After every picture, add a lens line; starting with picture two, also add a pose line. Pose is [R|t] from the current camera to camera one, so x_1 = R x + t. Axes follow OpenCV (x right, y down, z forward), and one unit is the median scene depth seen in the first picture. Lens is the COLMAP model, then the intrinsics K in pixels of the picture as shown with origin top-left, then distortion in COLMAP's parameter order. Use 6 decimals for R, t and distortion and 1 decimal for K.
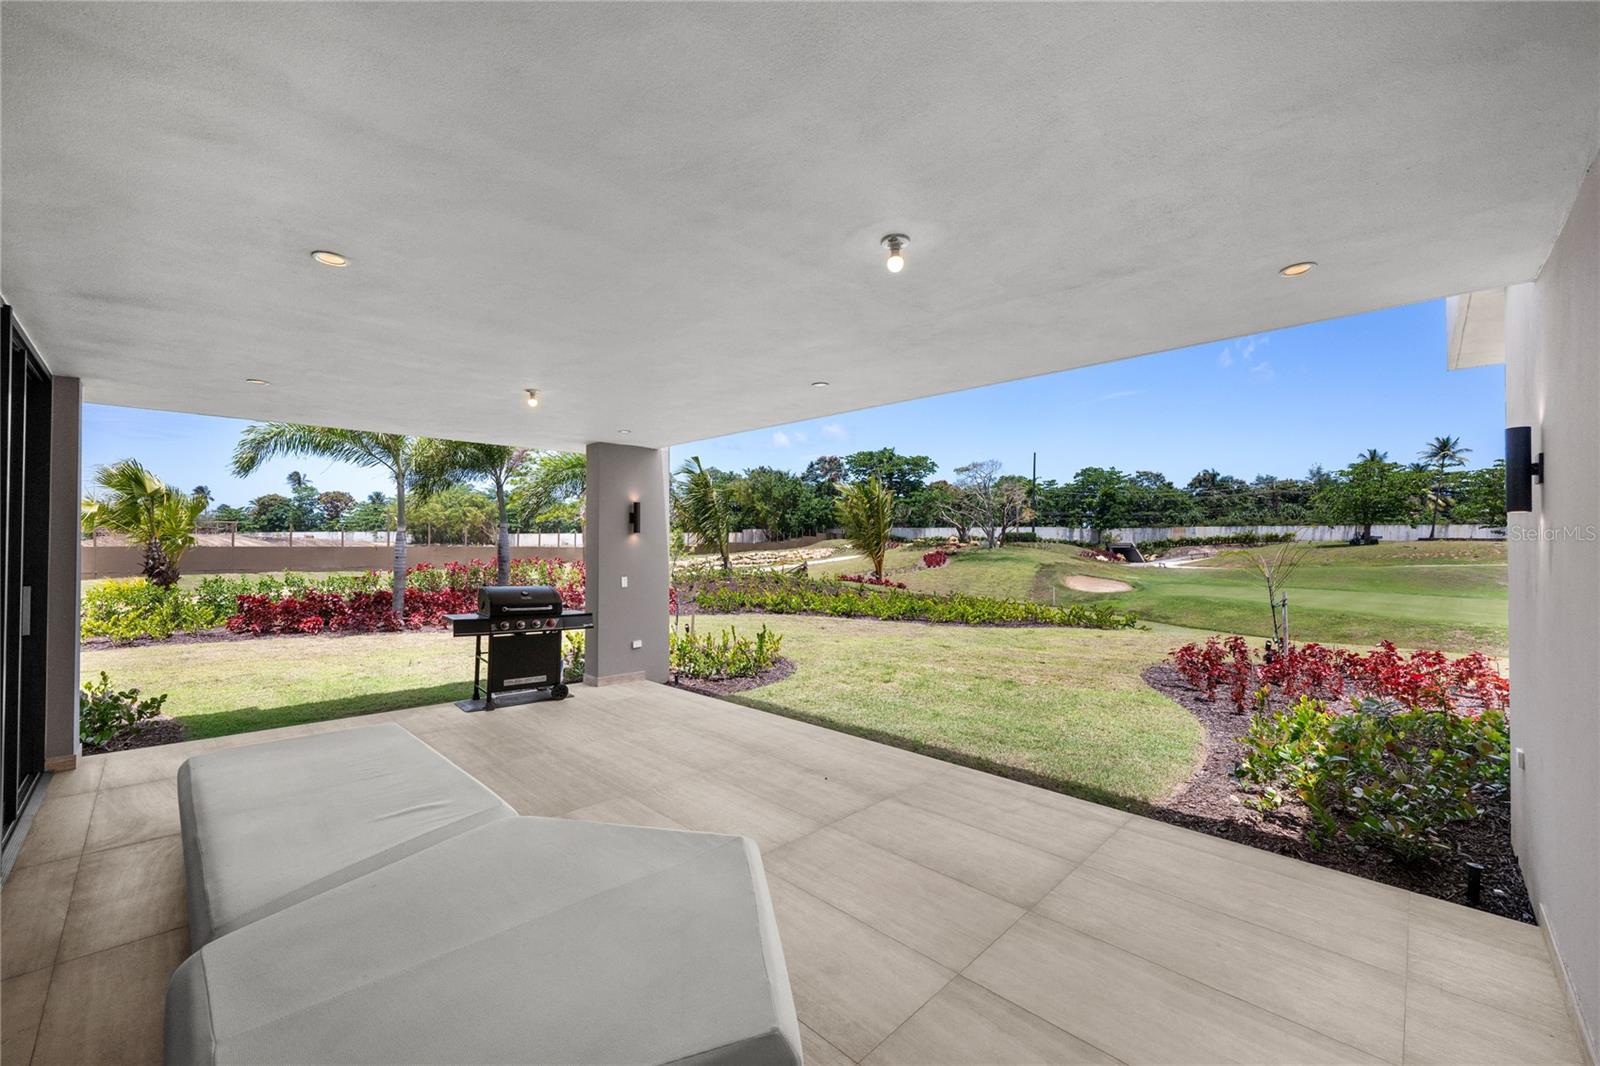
lens RADIAL K [[632.5, 0, 800.0], [0, 632.5, 533.0], [0, 0, 1]] dist [-0.000848, -0.000102]
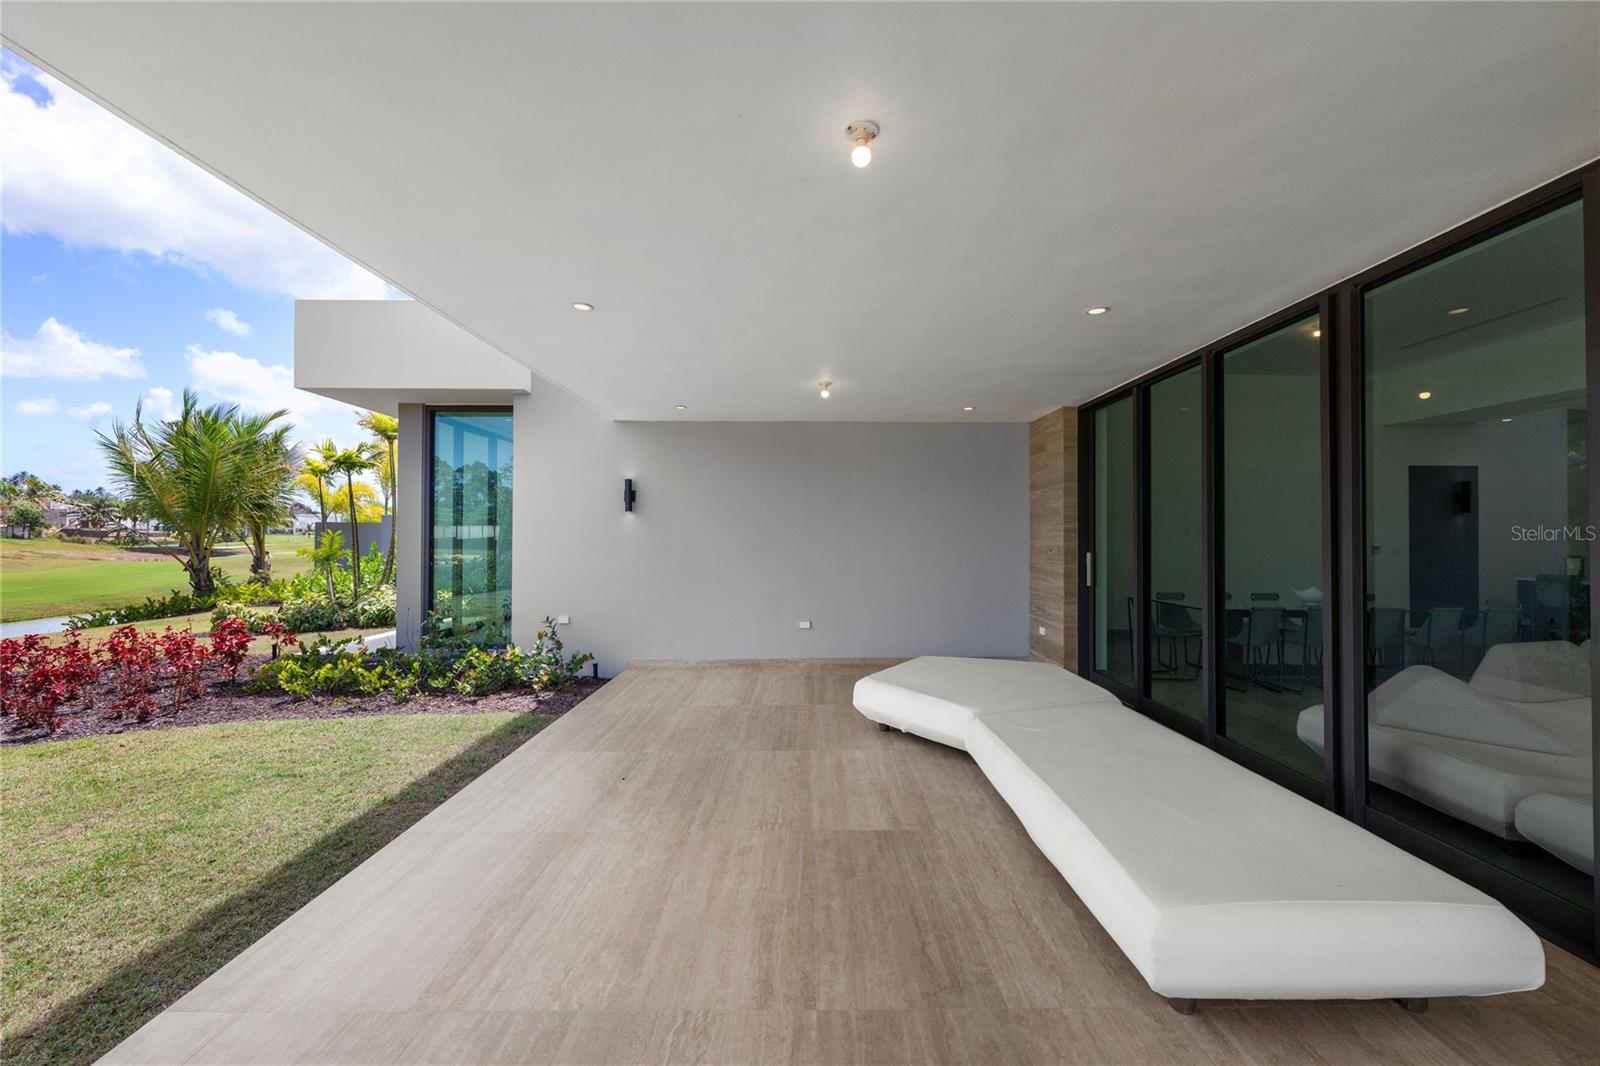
lens RADIAL K [[641.3, 0, 796.3], [0, 641.3, 535.0], [0, 0, 1]] dist [-0.001237, -0.000446]
pose [[-0.697416, -0.002162, 0.716663, -0.364230], [-0.019051, 0.999698, -0.015523, 0.026902], [-0.716413, -0.024479, -0.697246, 0.692340]]
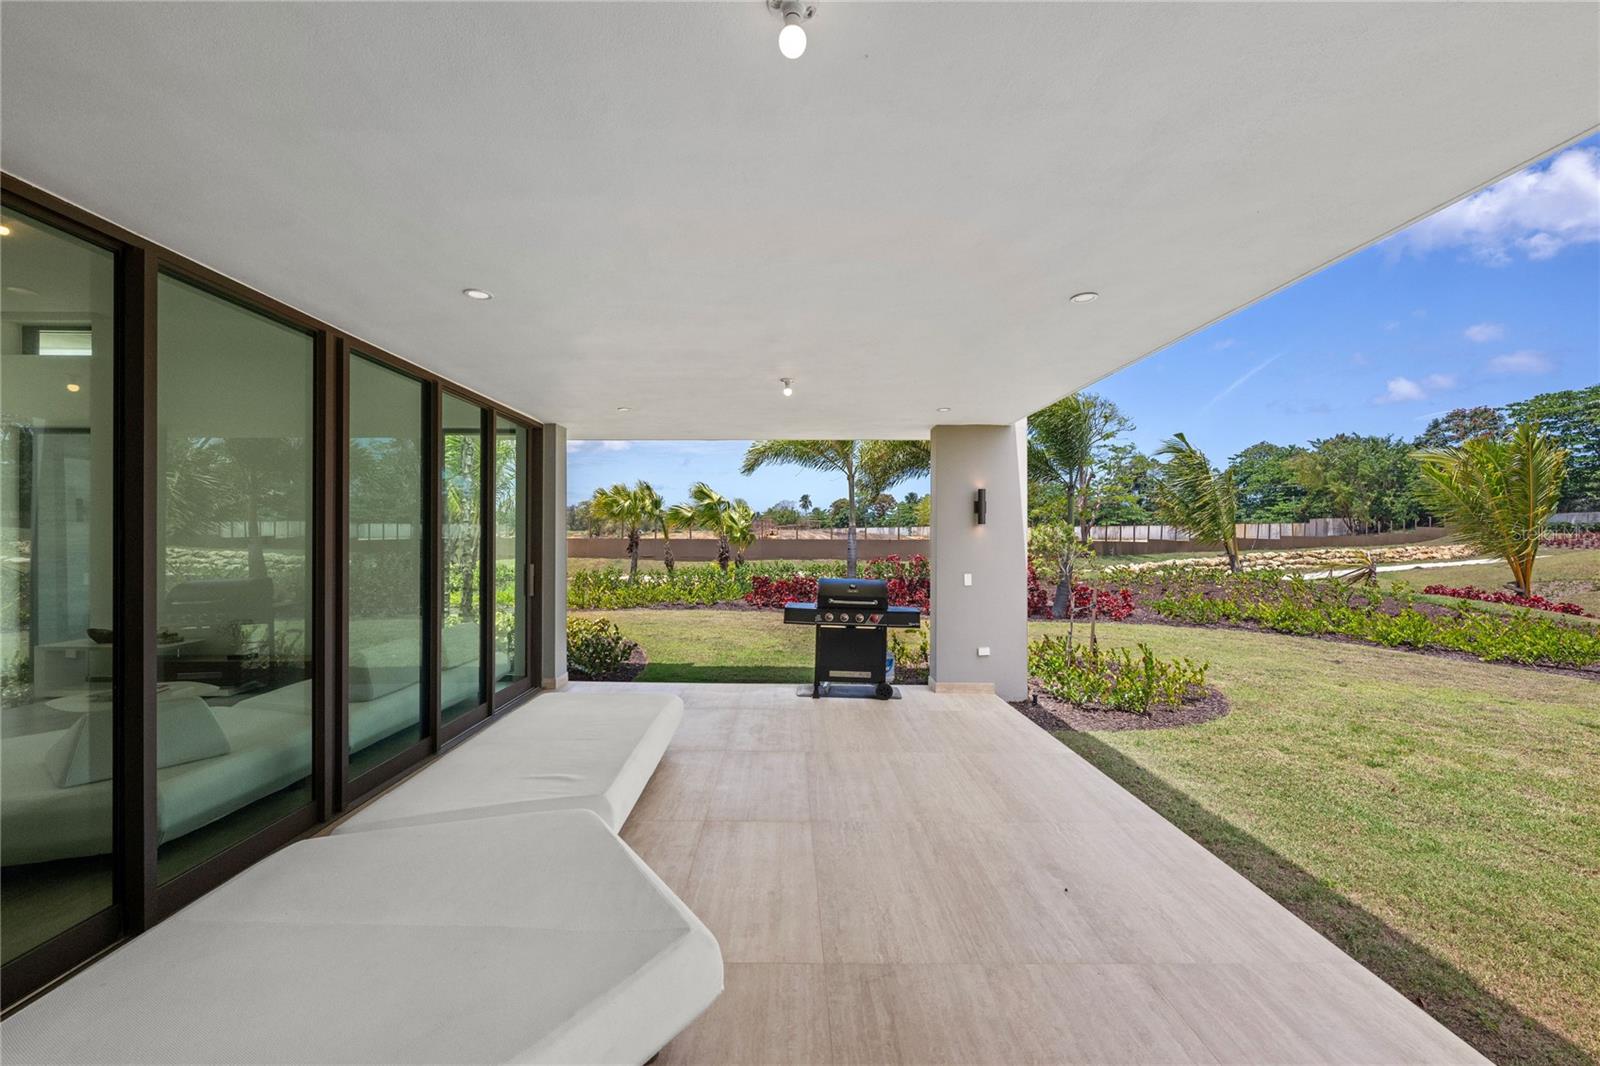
lens RADIAL K [[641.3, 0, 796.3], [0, 641.3, 535.0], [0, 0, 1]] dist [-0.001237, -0.000446]
pose [[0.716001, -0.002051, -0.698096, 0.145896], [0.011016, 0.999904, 0.008360, 0.003716], [0.698012, -0.013676, 0.715955, 0.155645]]
